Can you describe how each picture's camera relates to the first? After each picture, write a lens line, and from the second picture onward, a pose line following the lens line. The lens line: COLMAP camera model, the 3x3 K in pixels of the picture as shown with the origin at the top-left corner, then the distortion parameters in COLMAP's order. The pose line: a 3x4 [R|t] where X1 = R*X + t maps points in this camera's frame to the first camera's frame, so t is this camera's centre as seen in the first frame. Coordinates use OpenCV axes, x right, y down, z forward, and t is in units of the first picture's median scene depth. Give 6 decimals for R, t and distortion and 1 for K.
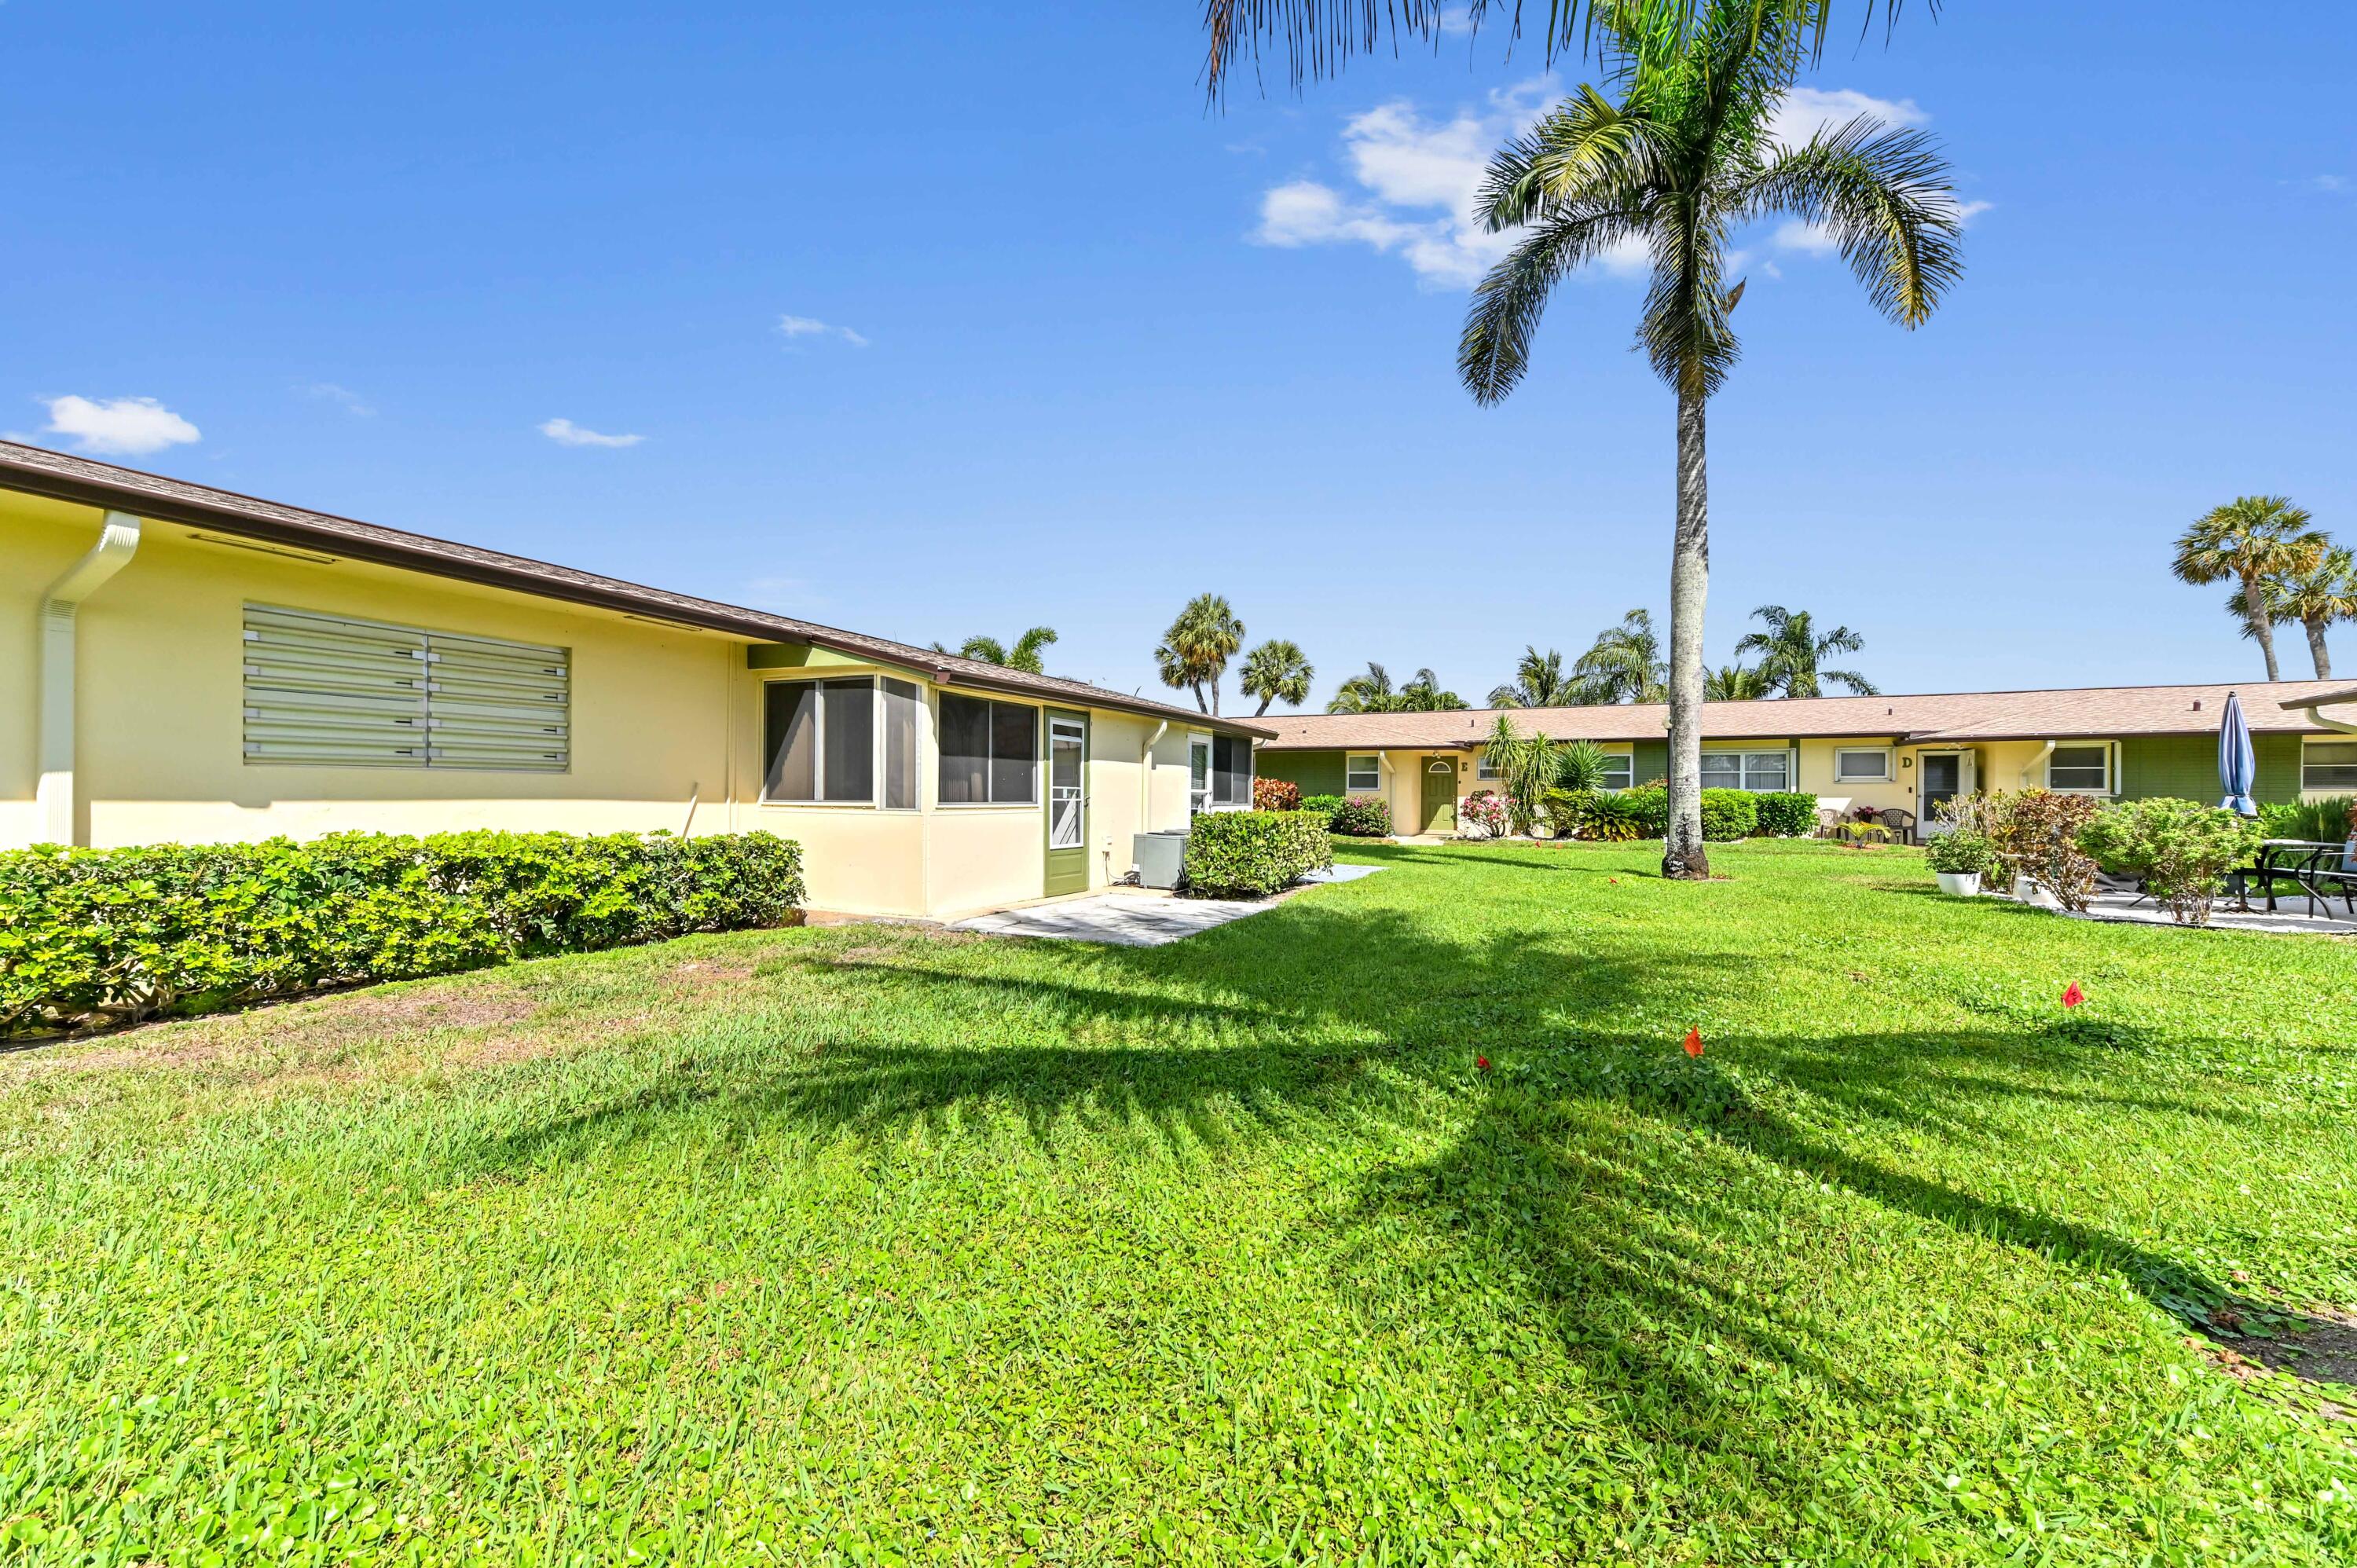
lens RADIAL K [[928.8, 0, 1178.2], [0, 928.8, 785.8], [0, 0, 1]] dist [0.008137, -0.000318]
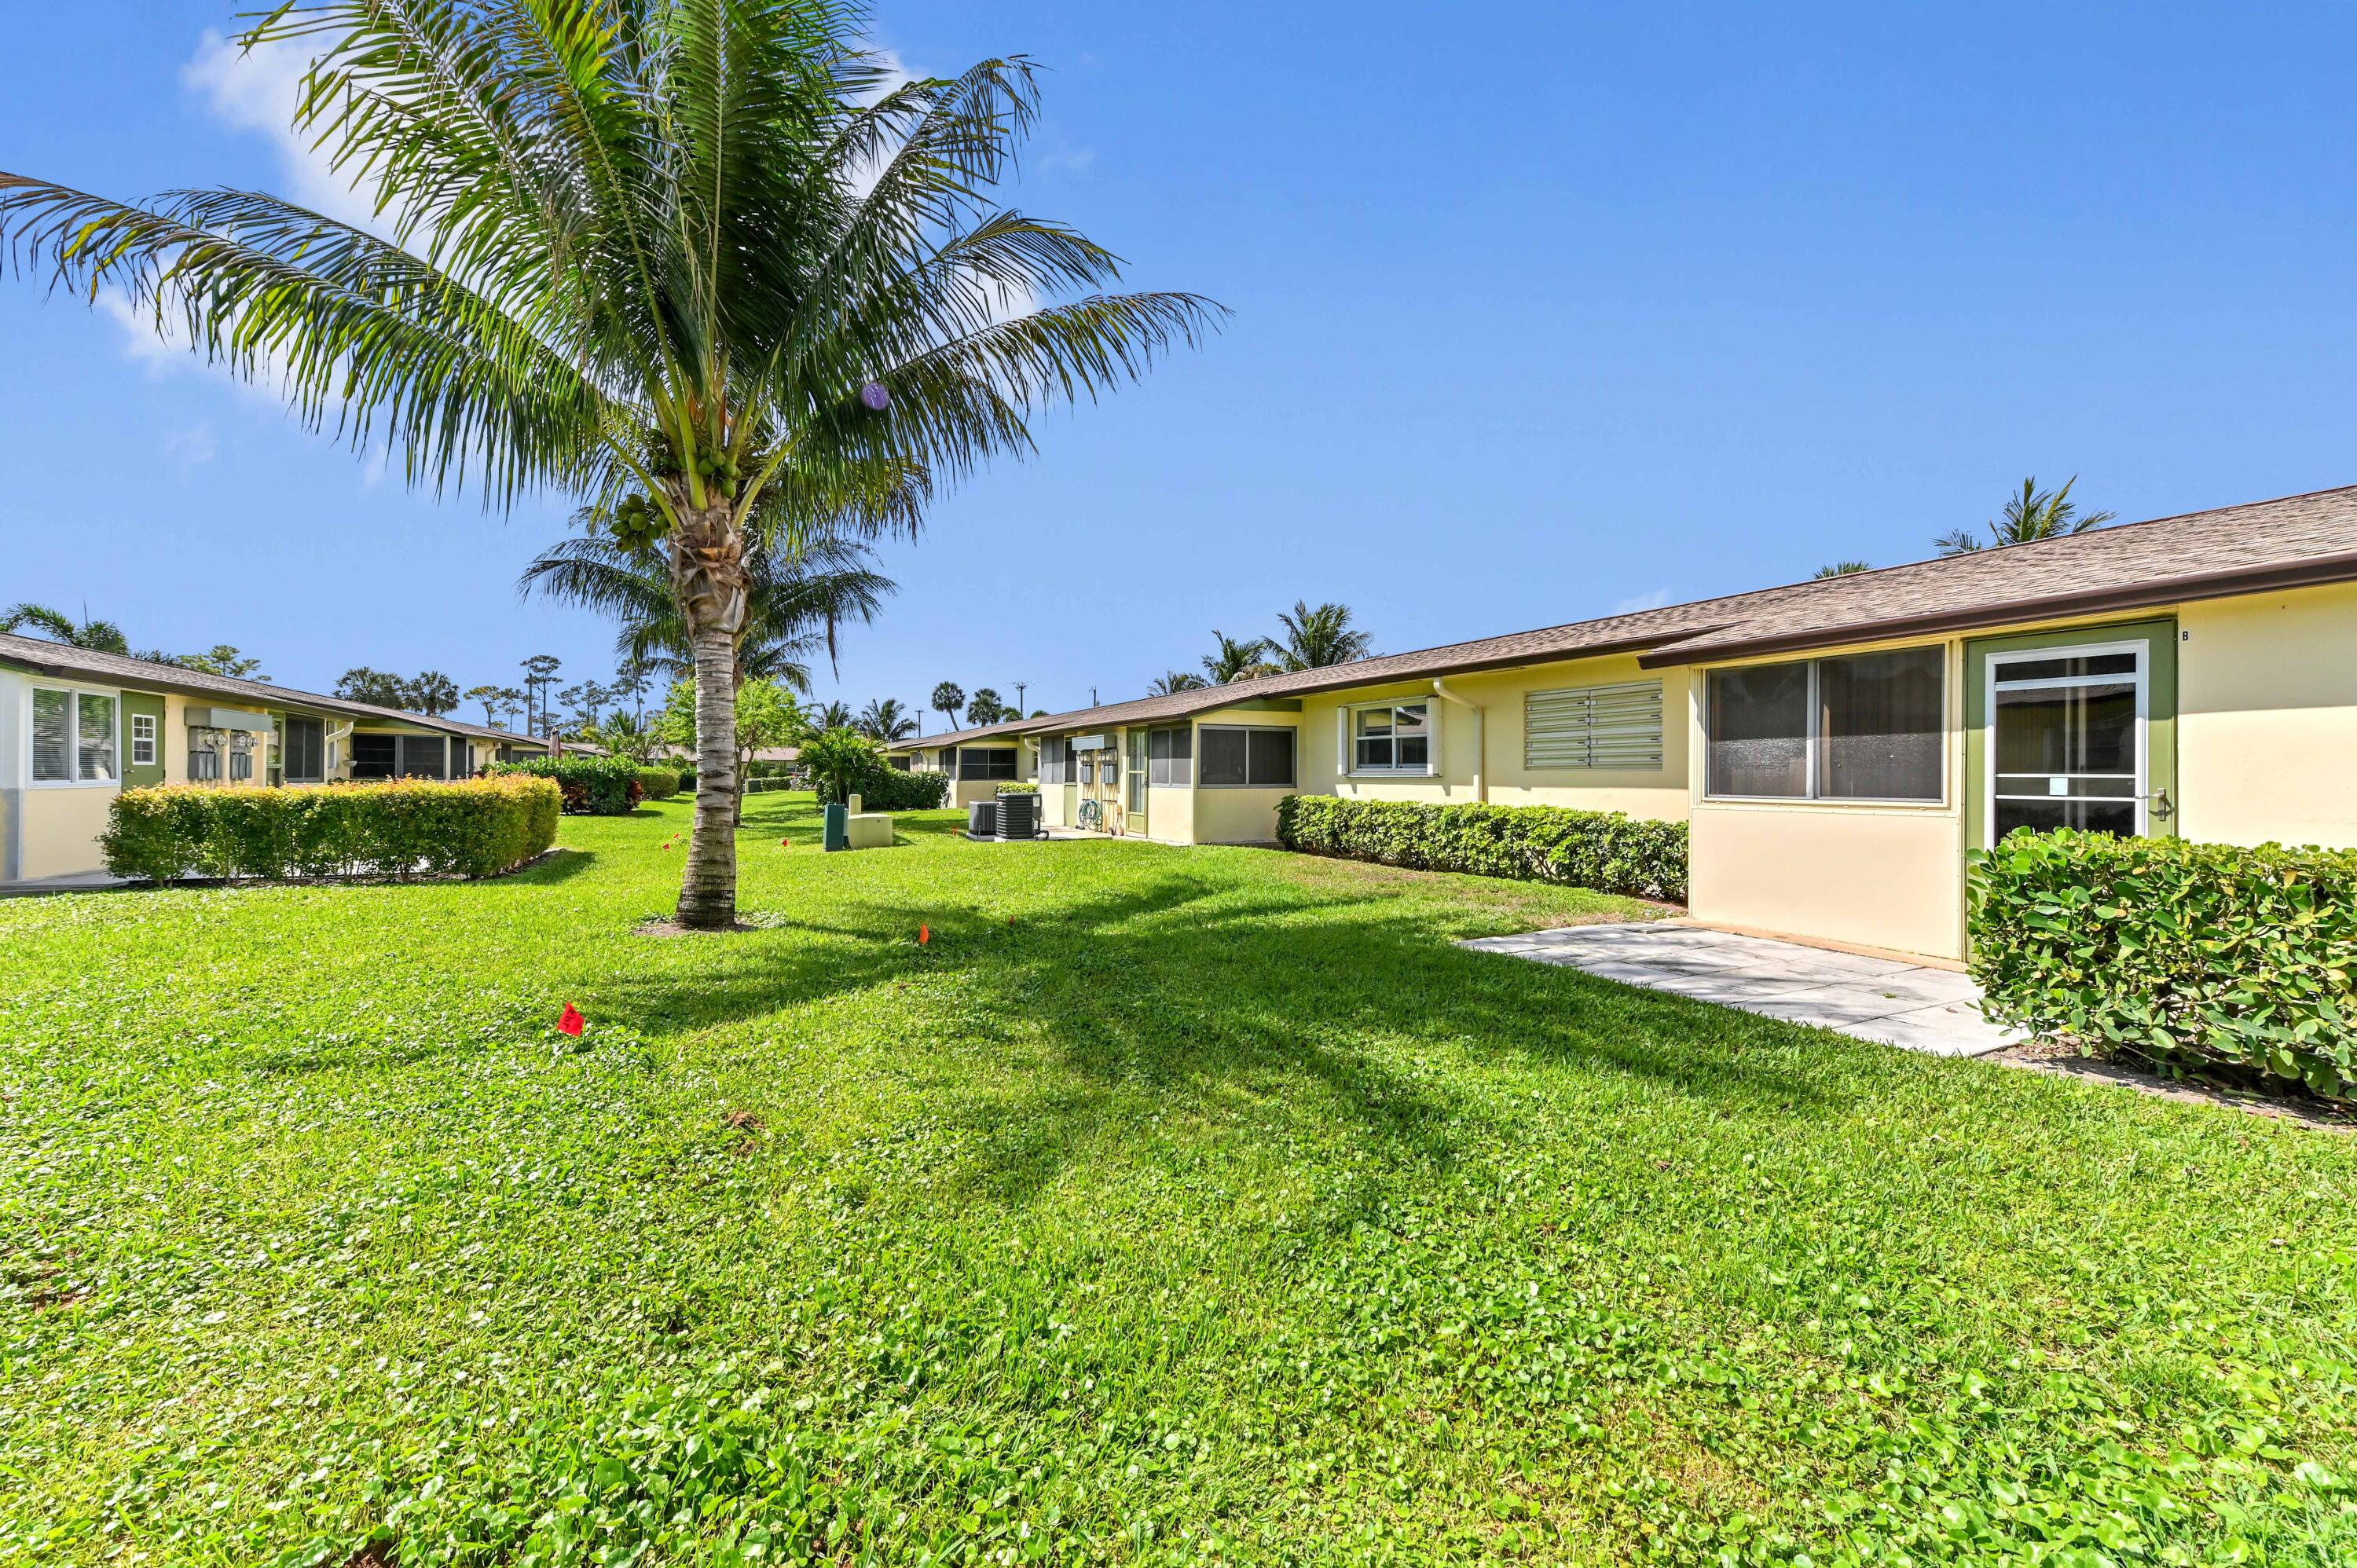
lens RADIAL K [[928.8, 0, 1179.1], [0, 928.8, 782.8], [0, 0, 1]] dist [0.008137, -0.000318]
pose [[-0.629594, -0.004972, -0.776908, 0.644307], [-0.002317, 0.999987, -0.004522, 0.010785], [0.776921, -0.001047, -0.629598, 0.992649]]
